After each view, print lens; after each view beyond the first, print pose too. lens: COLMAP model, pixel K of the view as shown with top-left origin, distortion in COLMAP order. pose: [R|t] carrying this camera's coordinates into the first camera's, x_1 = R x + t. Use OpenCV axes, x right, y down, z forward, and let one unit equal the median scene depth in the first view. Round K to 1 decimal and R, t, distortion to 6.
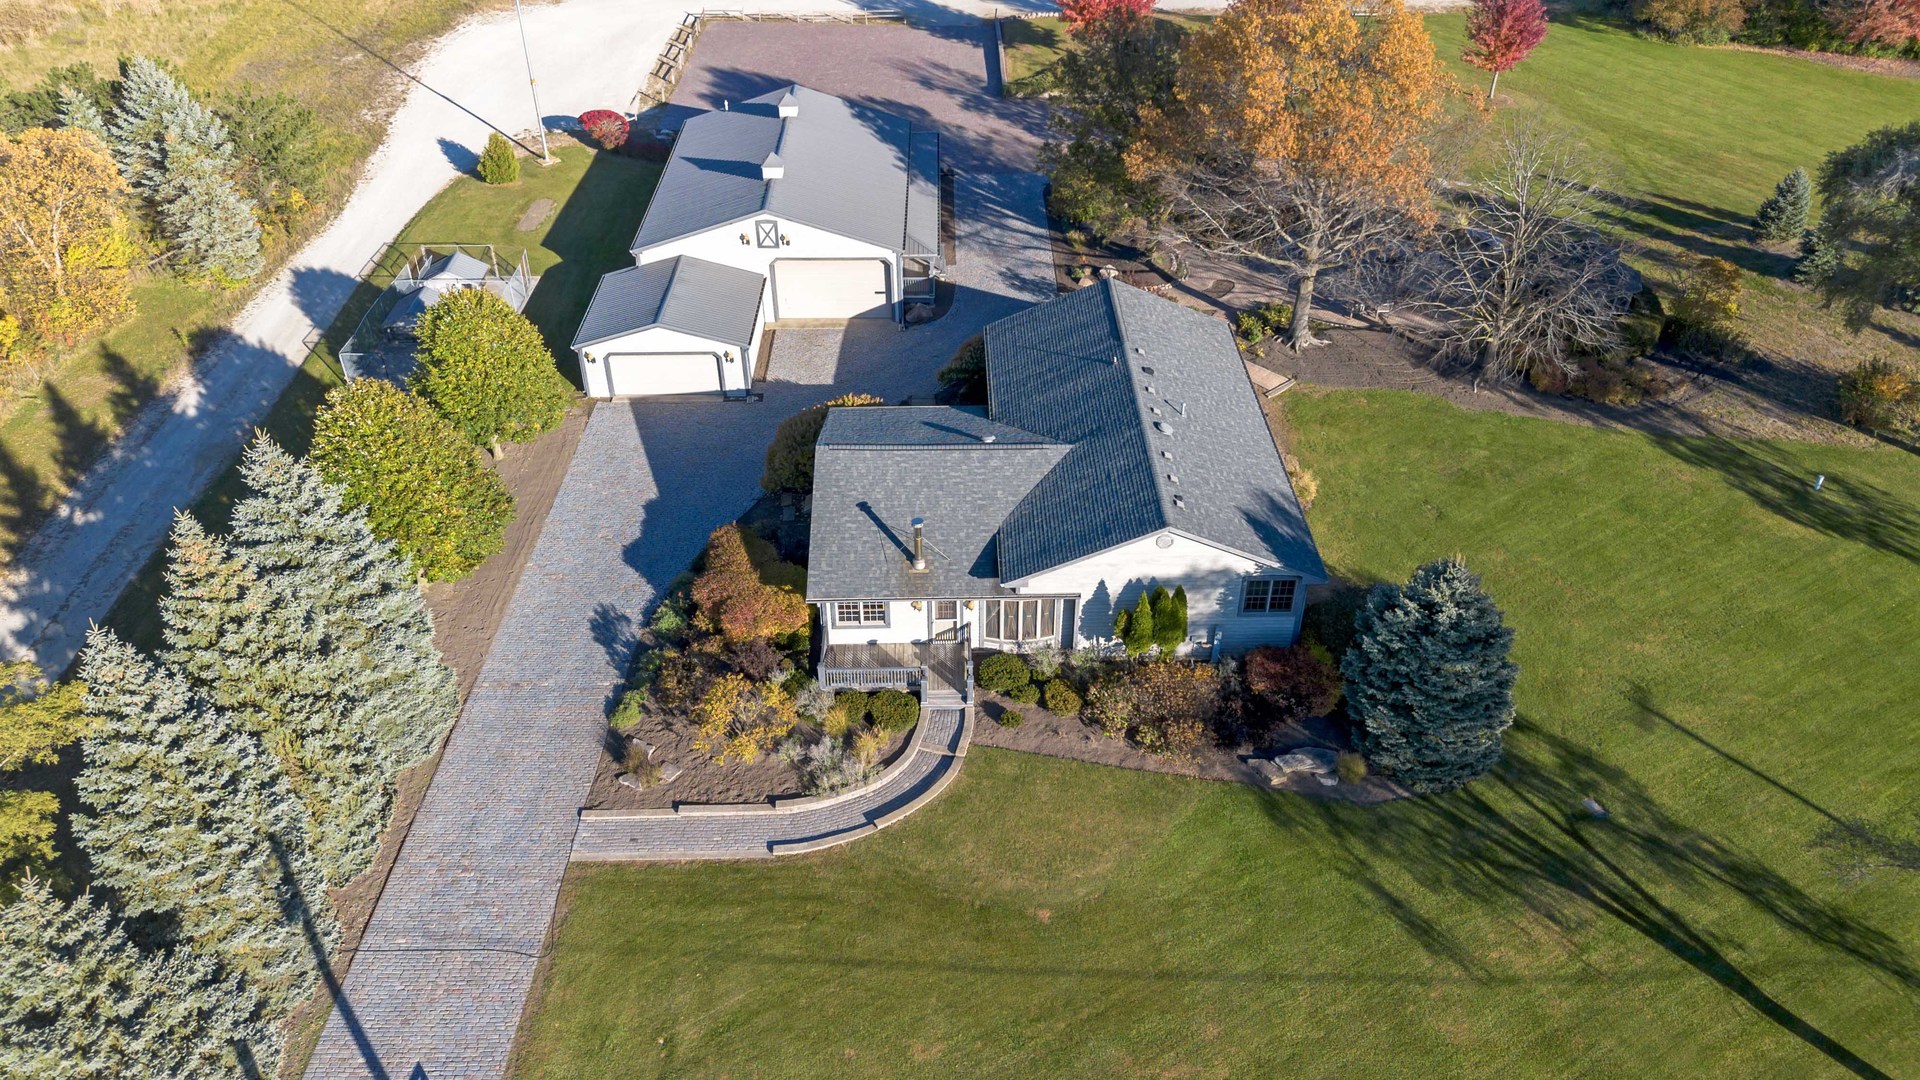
lens RADIAL K [[1286.7, 0, 956.5], [0, 1286.7, 593.5], [0, 0, 1]] dist [0.018345, -0.007328]
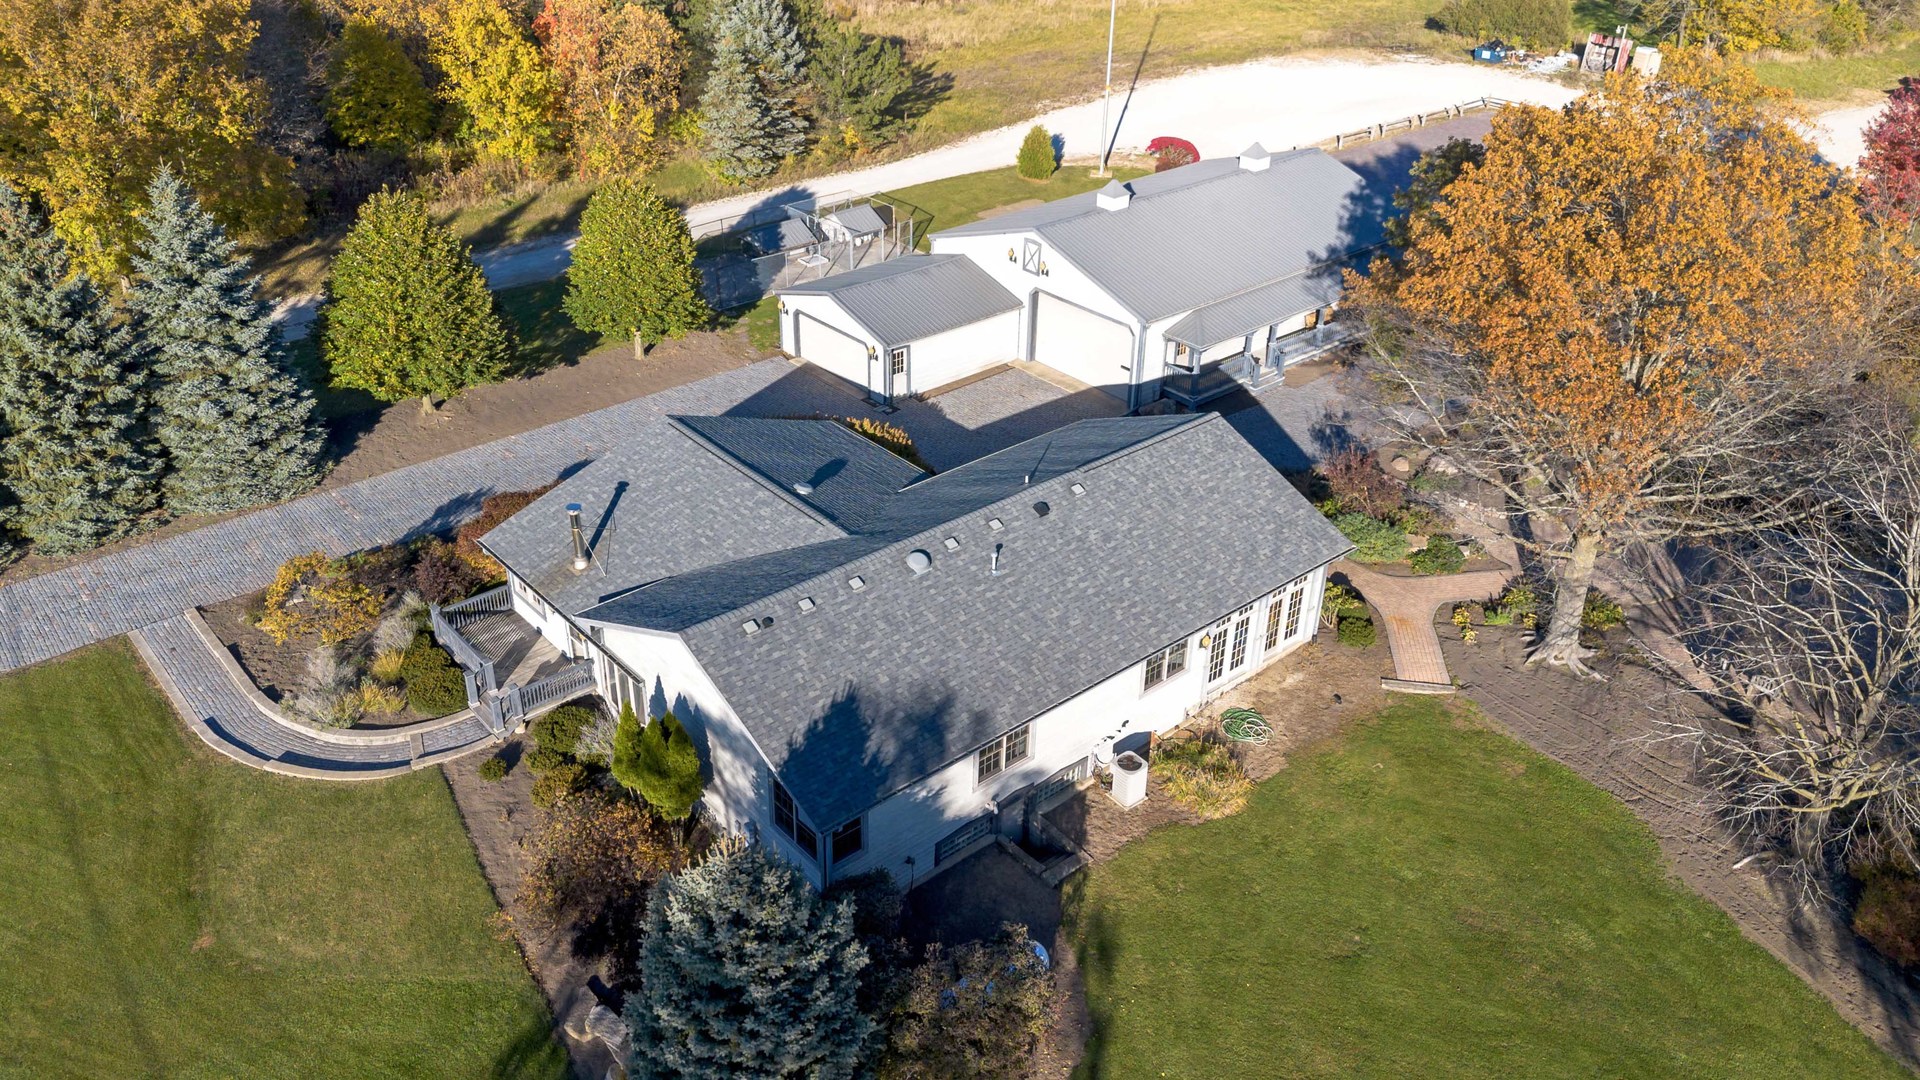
lens RADIAL K [[1286.7, 0, 956.5], [0, 1286.7, 593.5], [0, 0, 1]] dist [0.018345, -0.007328]
pose [[0.639535, 0.433394, -0.634953, 0.656245], [-0.479925, 0.870304, 0.110648, -0.215283], [0.600556, 0.233966, 0.764586, 0.505322]]
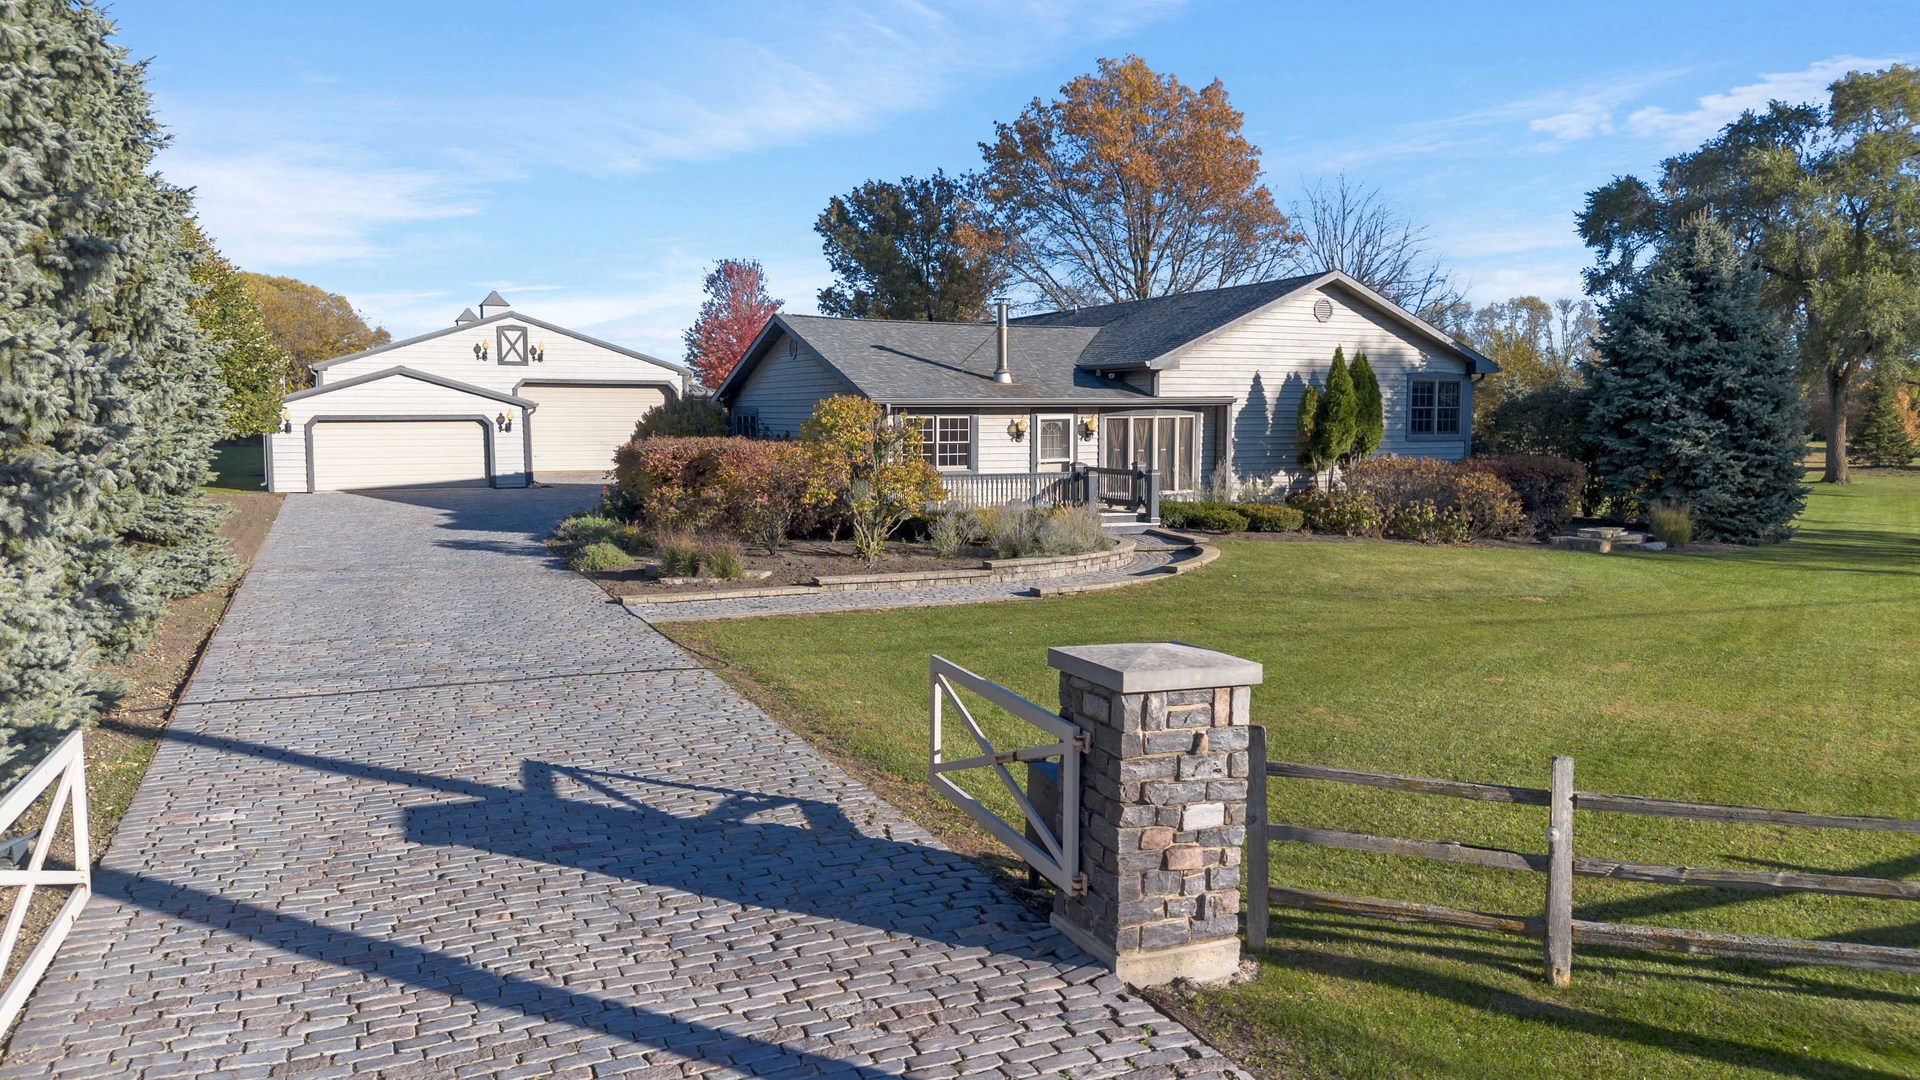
lens RADIAL K [[1368.2, 0, 968.1], [0, 1368.2, 570.2], [0, 0, 1]] dist [-0.001429, 0.057620]
pose [[0.910859, -0.055772, 0.408931, -0.334054], [0.257693, 0.850808, -0.457952, 0.373324], [-0.322381, 0.522508, 0.789339, 0.494584]]
